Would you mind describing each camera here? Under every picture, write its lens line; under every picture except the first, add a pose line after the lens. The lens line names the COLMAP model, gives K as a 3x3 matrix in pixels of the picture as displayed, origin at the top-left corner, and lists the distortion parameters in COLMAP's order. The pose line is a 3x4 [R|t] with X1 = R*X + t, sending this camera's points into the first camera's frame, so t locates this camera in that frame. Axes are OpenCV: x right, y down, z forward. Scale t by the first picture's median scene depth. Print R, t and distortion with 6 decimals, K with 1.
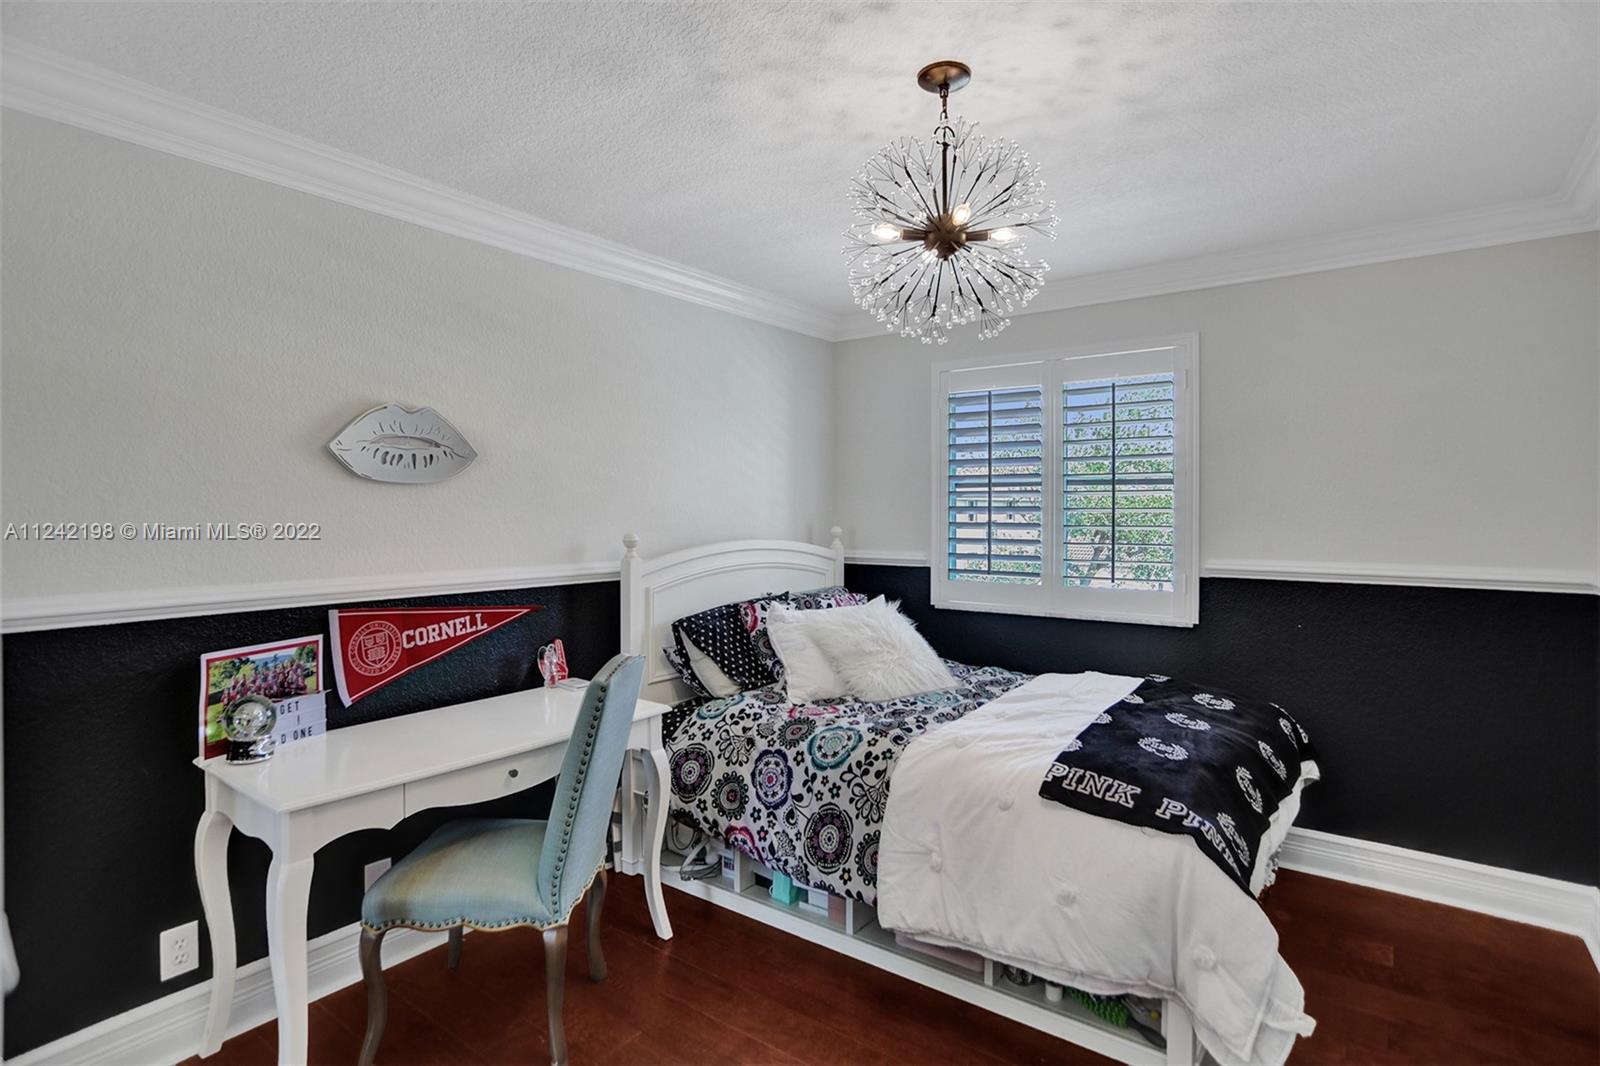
lens RADIAL K [[812.3, 0, 792.5], [0, 812.3, 529.7], [0, 0, 1]] dist [0.000034, 0.003710]
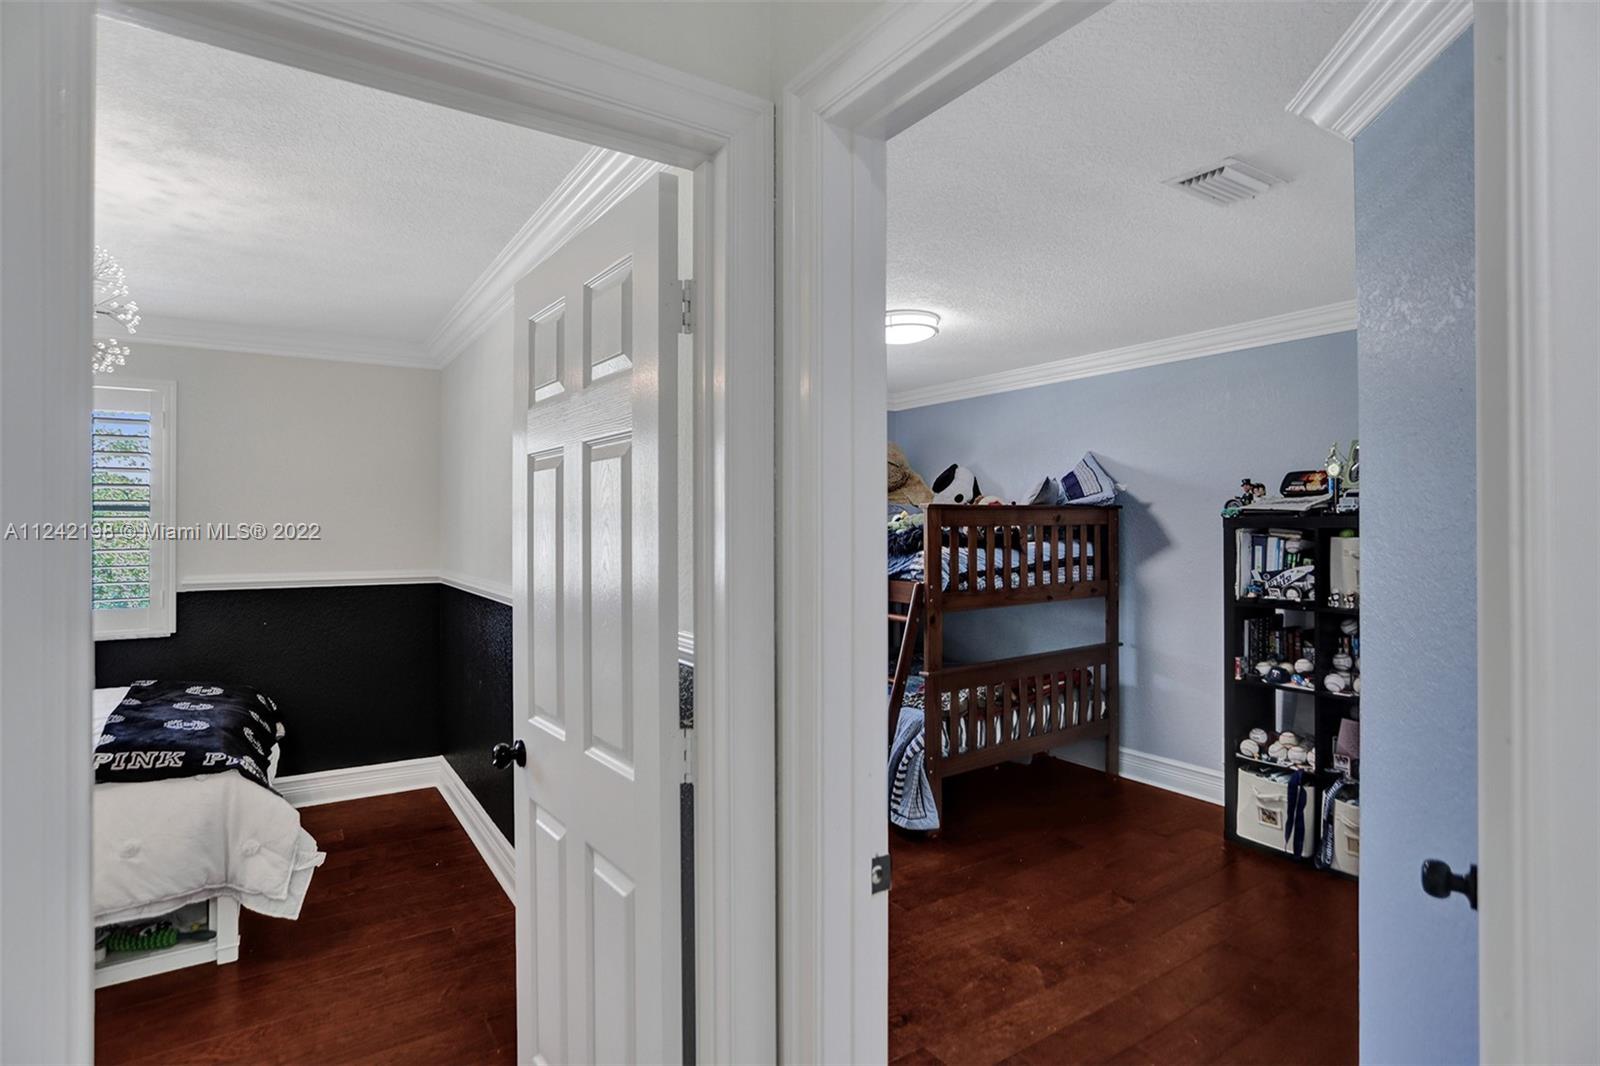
lens RADIAL K [[812.3, 0, 790.4], [0, 812.3, 531.2], [0, 0, 1]] dist [0.000034, 0.003710]
pose [[0.344289, 0.002476, 0.938860, -0.451808], [0.019830, 0.999754, -0.009908, 0.000919], [-0.938654, 0.022029, 0.344156, -0.351748]]
